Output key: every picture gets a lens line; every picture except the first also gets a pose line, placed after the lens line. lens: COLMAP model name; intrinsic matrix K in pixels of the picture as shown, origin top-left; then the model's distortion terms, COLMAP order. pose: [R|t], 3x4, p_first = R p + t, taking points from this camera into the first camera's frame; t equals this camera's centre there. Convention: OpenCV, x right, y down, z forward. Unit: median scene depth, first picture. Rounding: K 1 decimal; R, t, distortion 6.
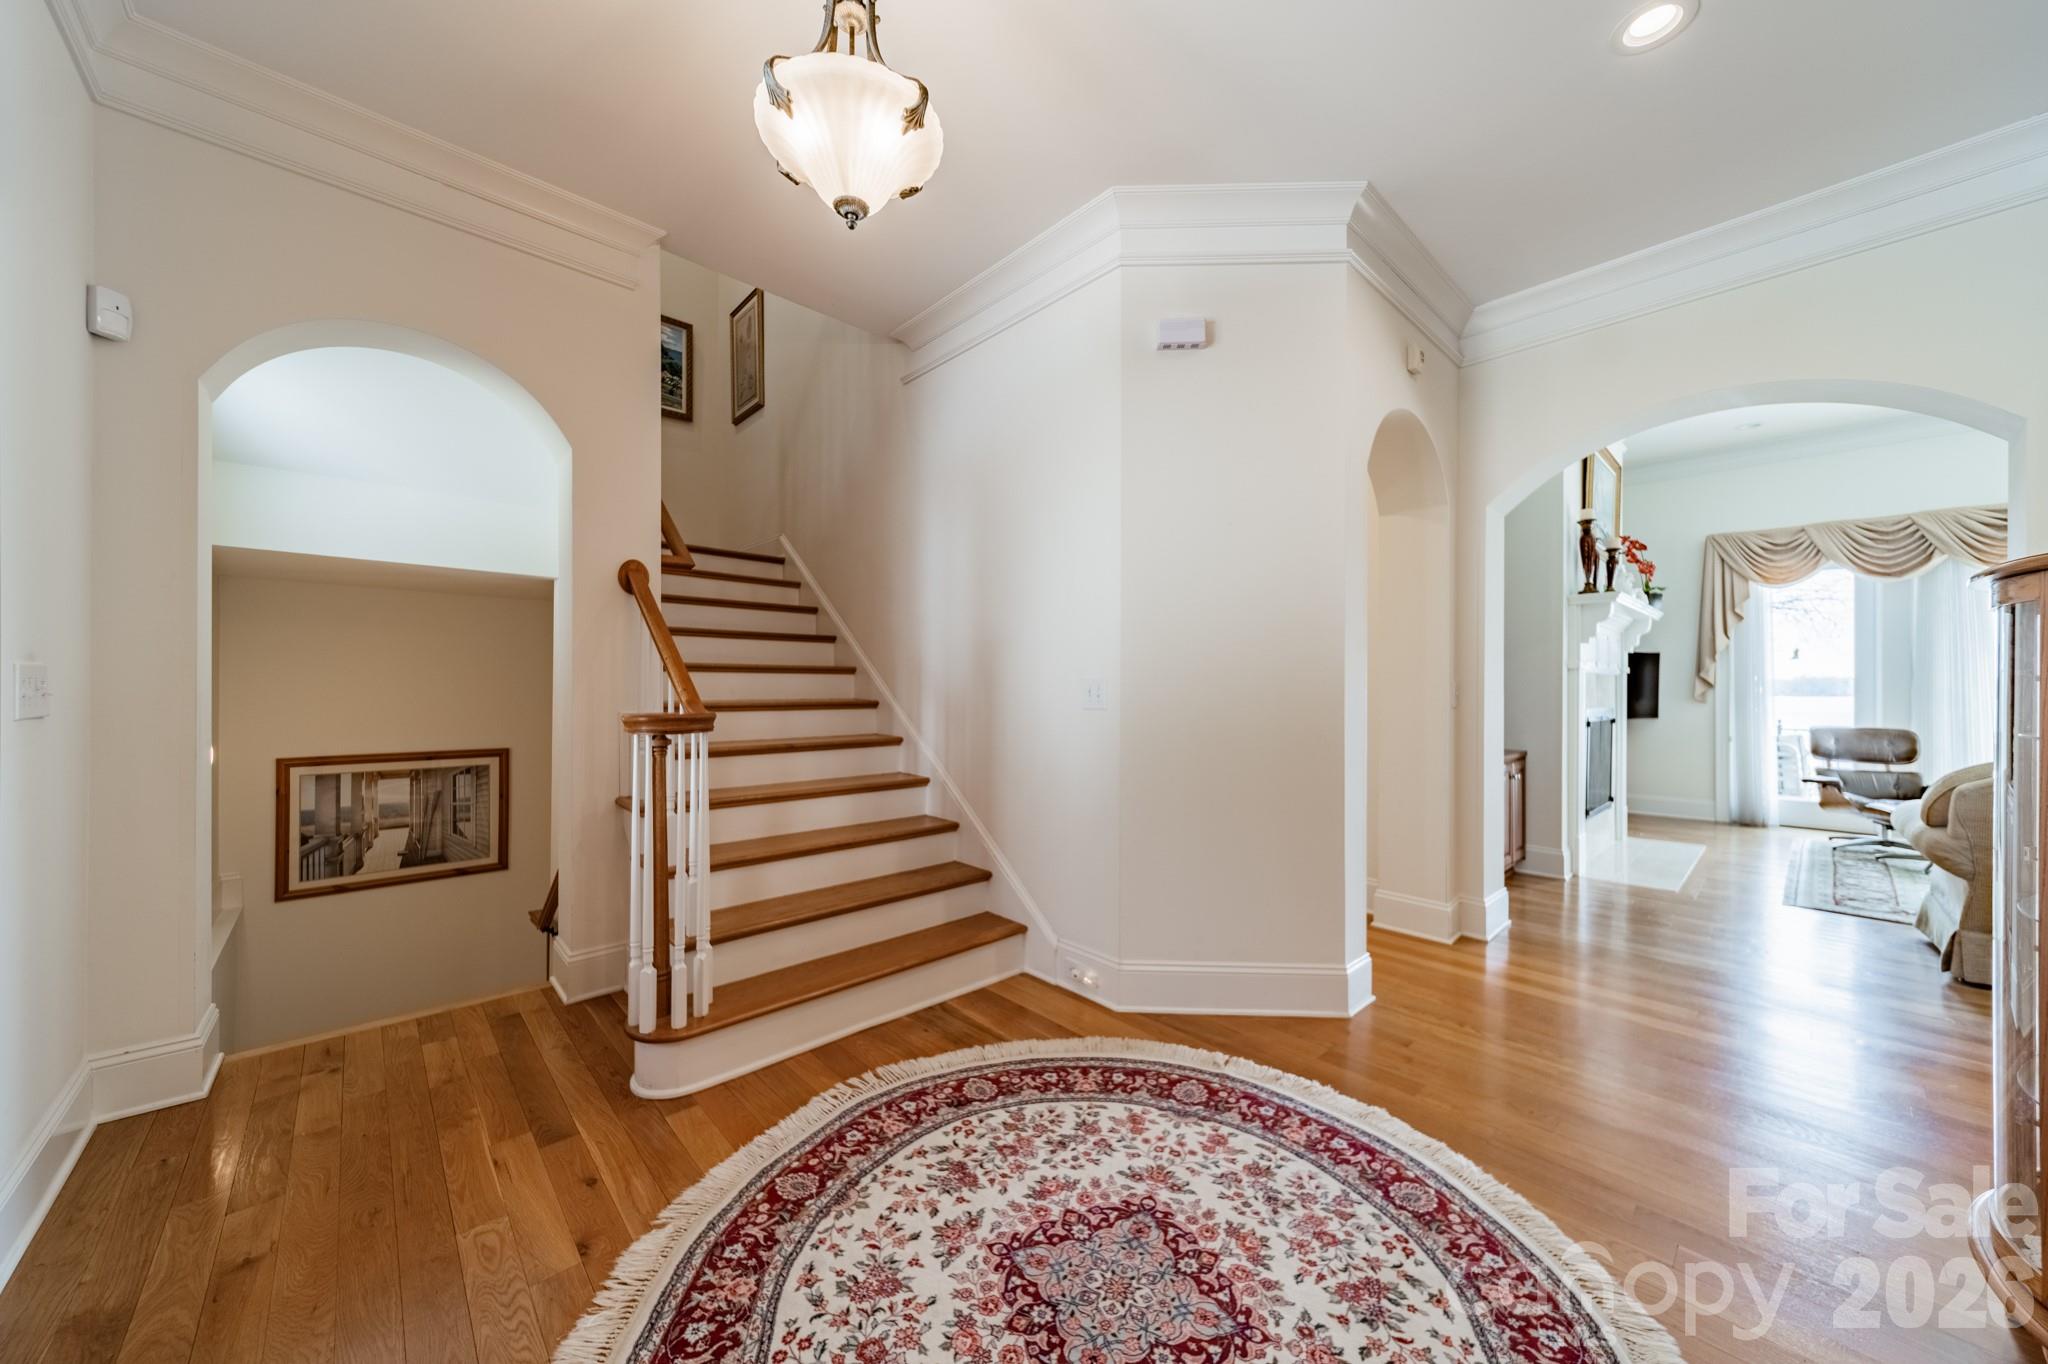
lens RADIAL K [[720.5, 0, 1028.1], [0, 720.5, 681.7], [0, 0, 1]] dist [0.008858, -0.000179]
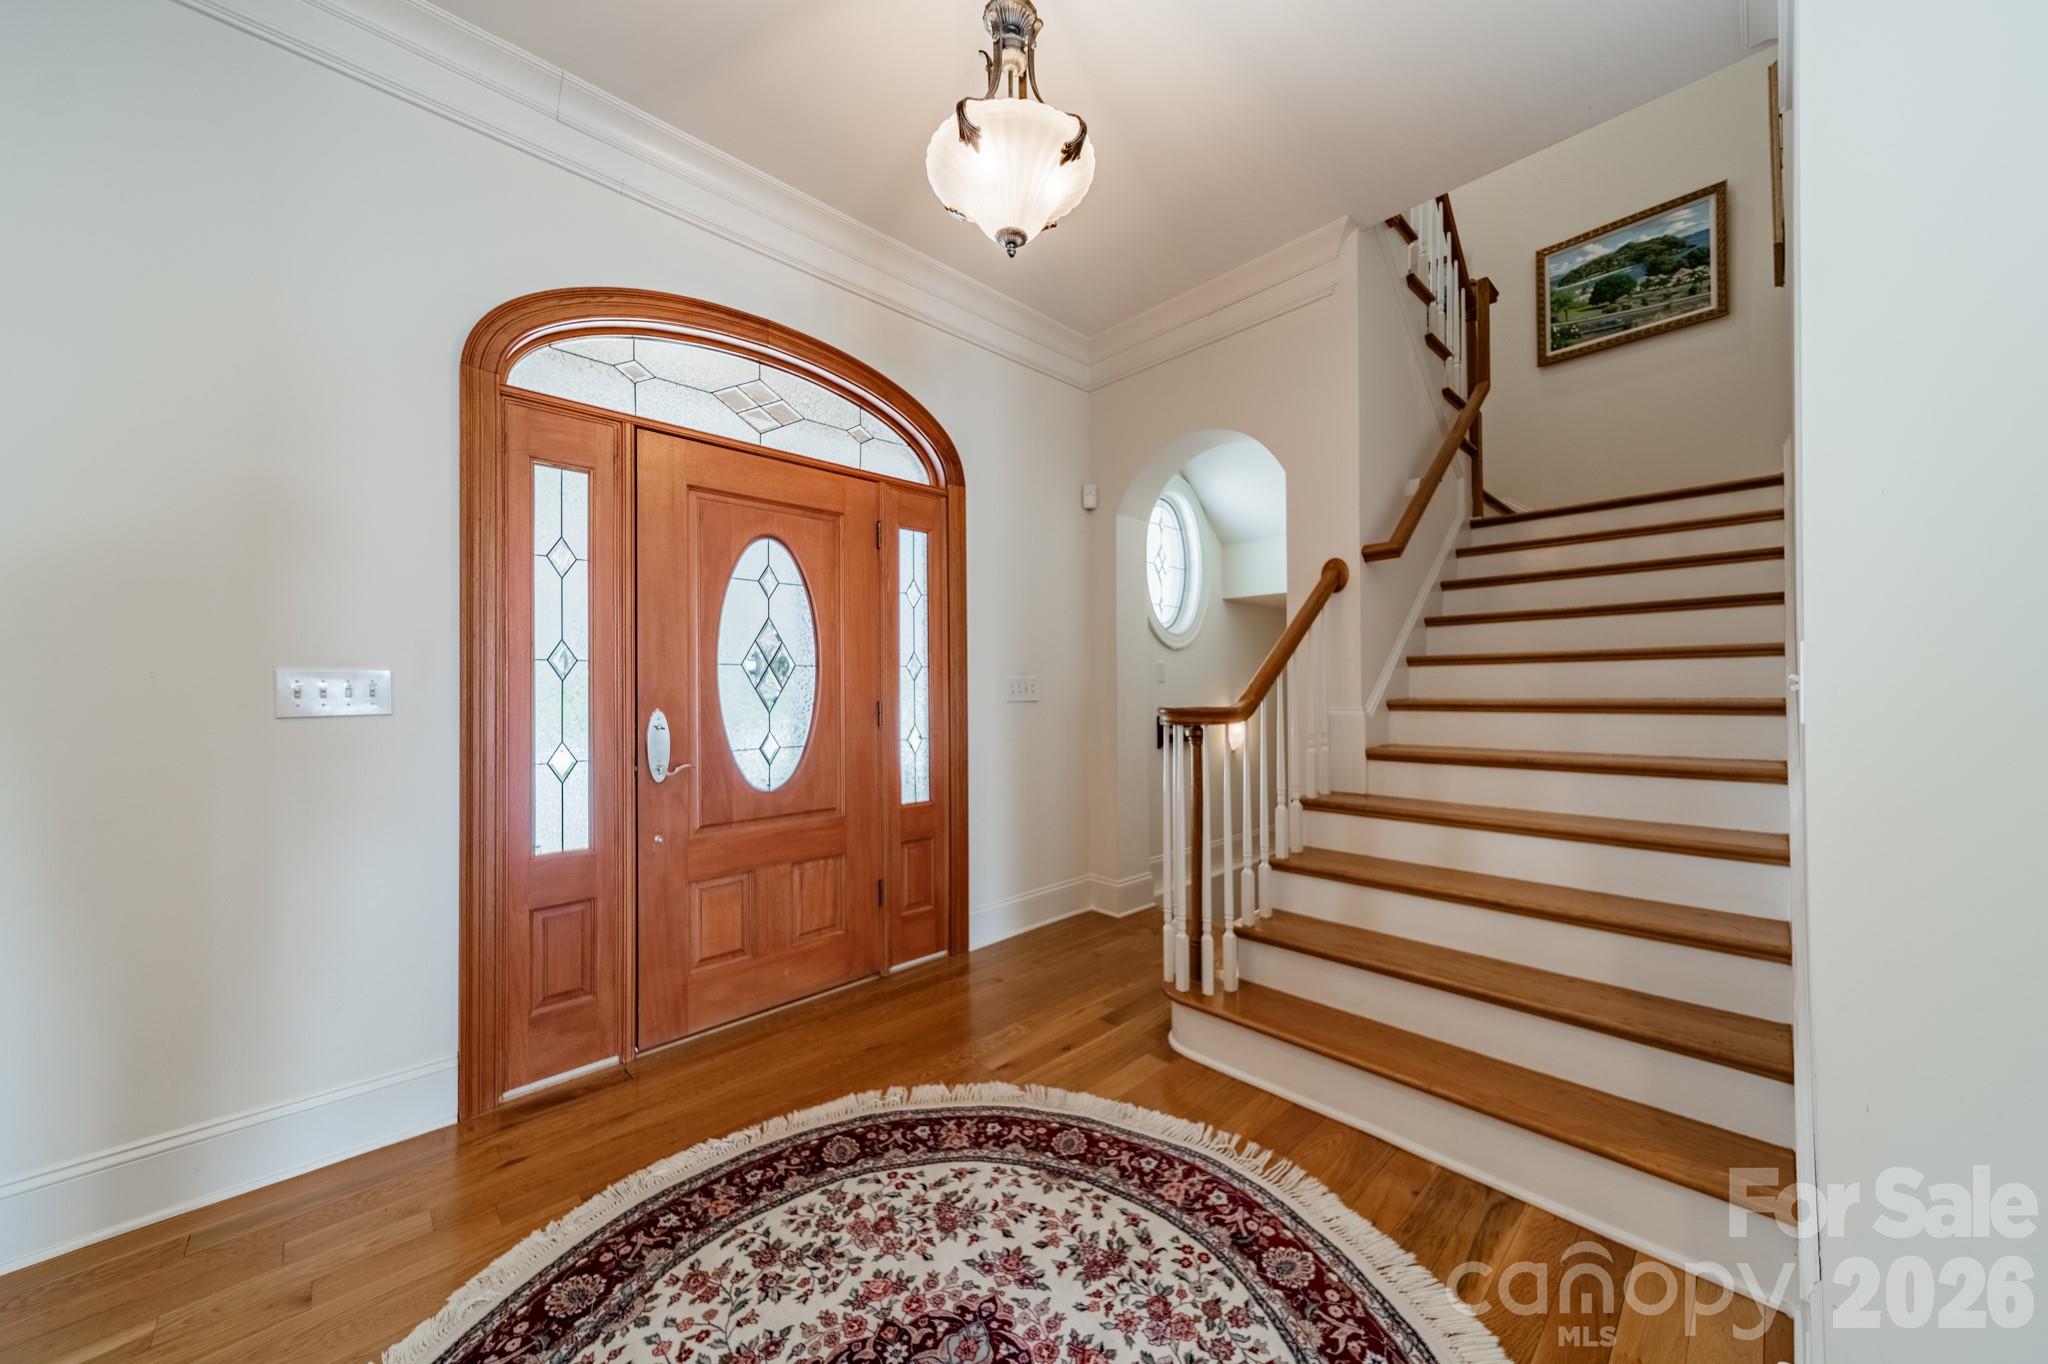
lens RADIAL K [[720.5, 0, 1032.0], [0, 720.5, 682.3], [0, 0, 1]] dist [0.008858, -0.000179]
pose [[0.019575, -0.017375, -0.999657, 0.670270], [0.014383, 0.999750, -0.017095, 0.024394], [0.999705, -0.014043, 0.019820, 0.812895]]
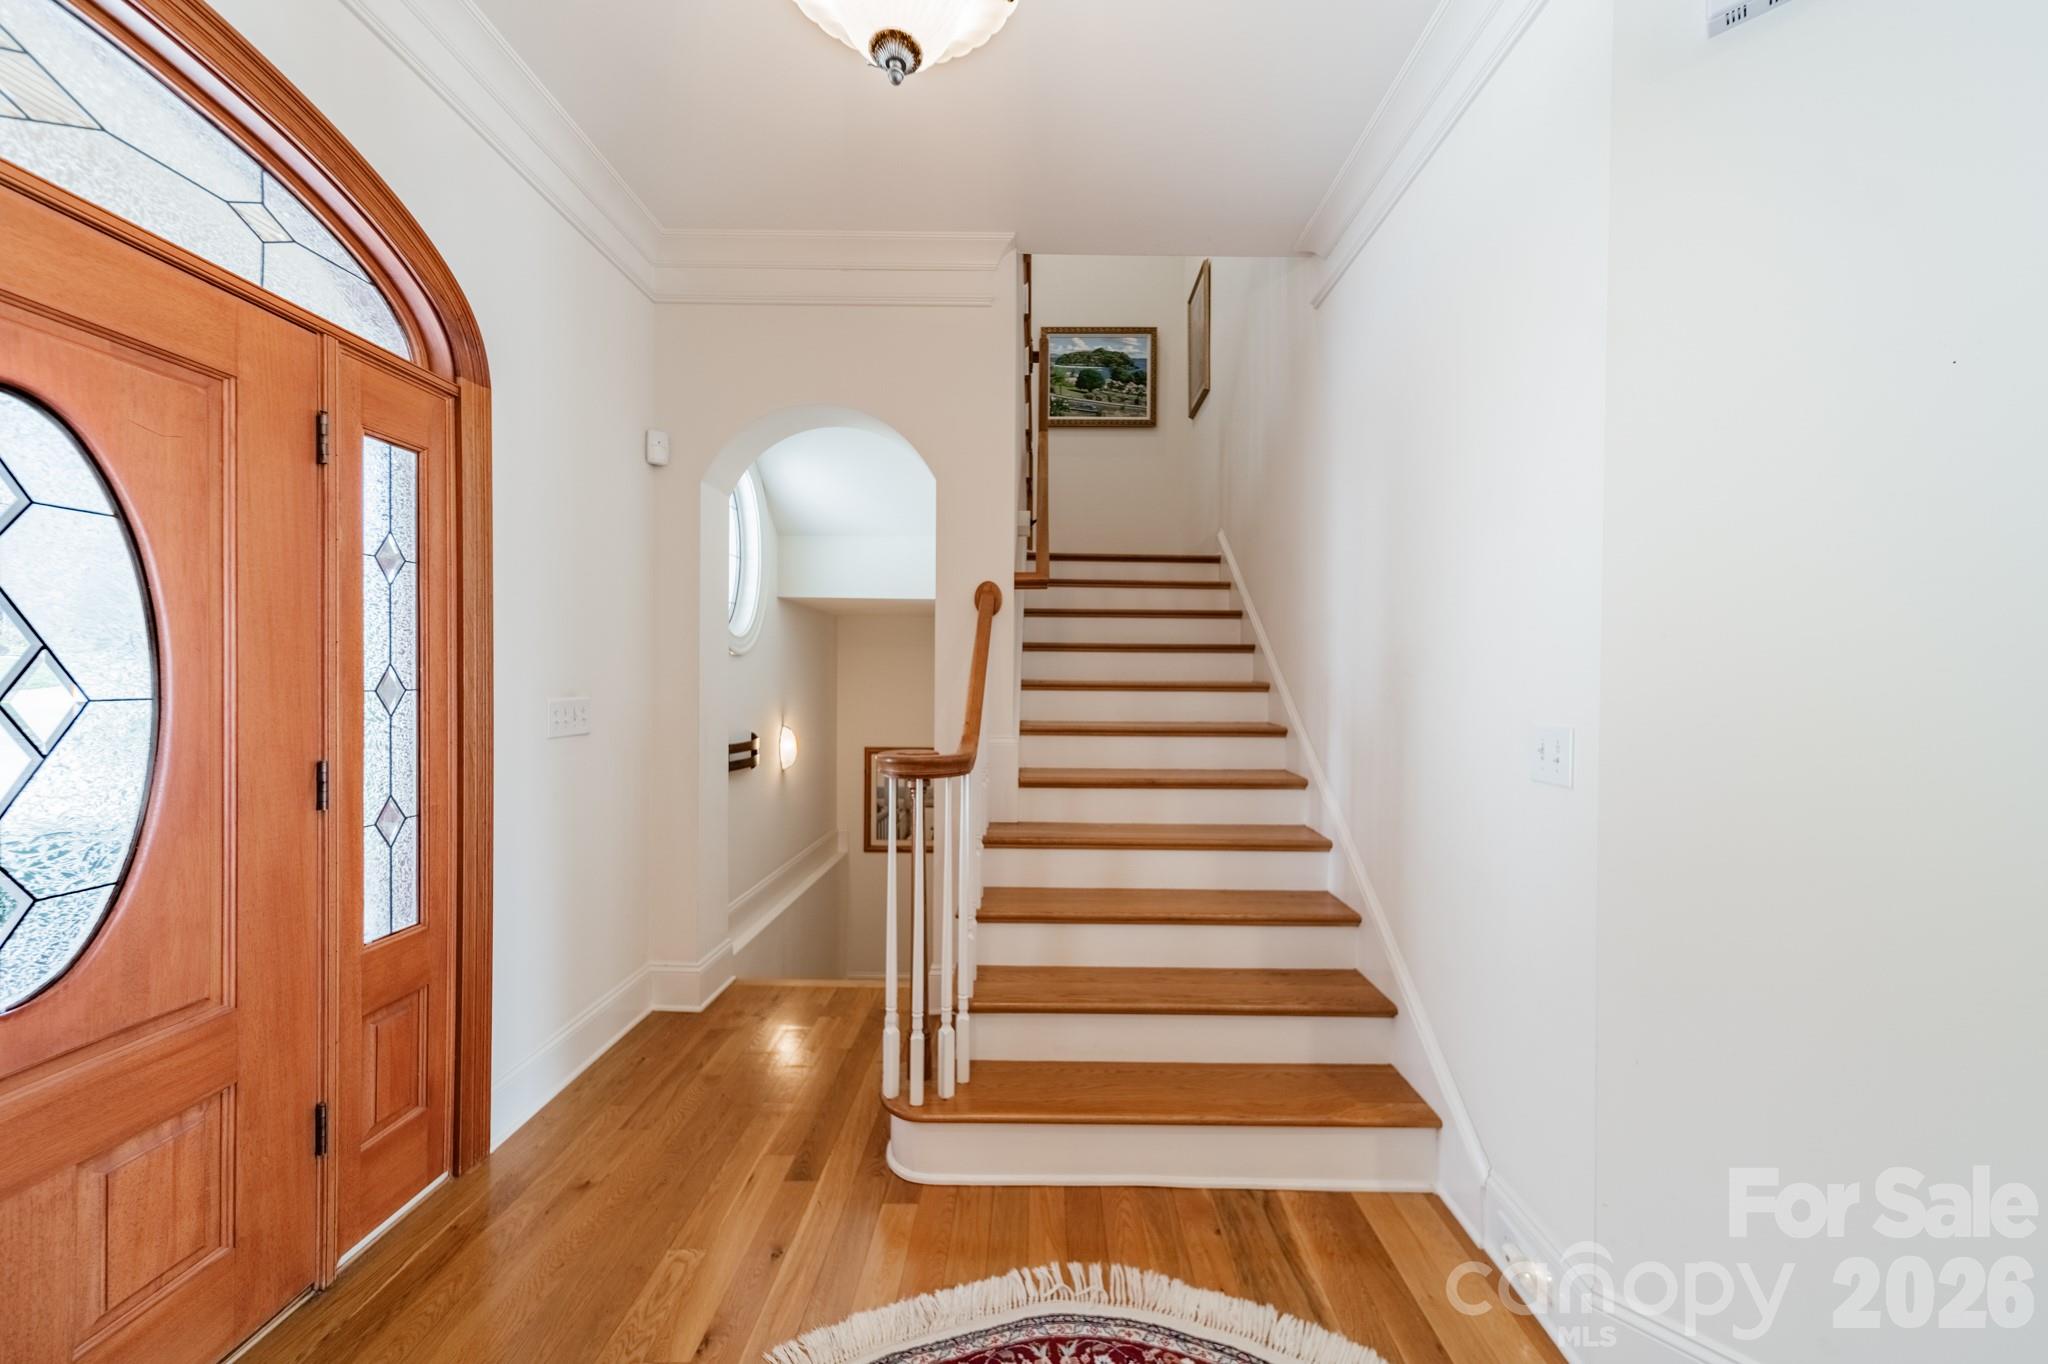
lens RADIAL K [[720.5, 0, 1033.7], [0, 720.5, 682.2], [0, 0, 1]] dist [0.008858, -0.000179]
pose [[0.726257, 0.007266, -0.687384, 0.256442], [-0.001040, 0.999955, 0.009472, -0.059734], [0.687422, -0.006164, 0.726232, 0.483366]]
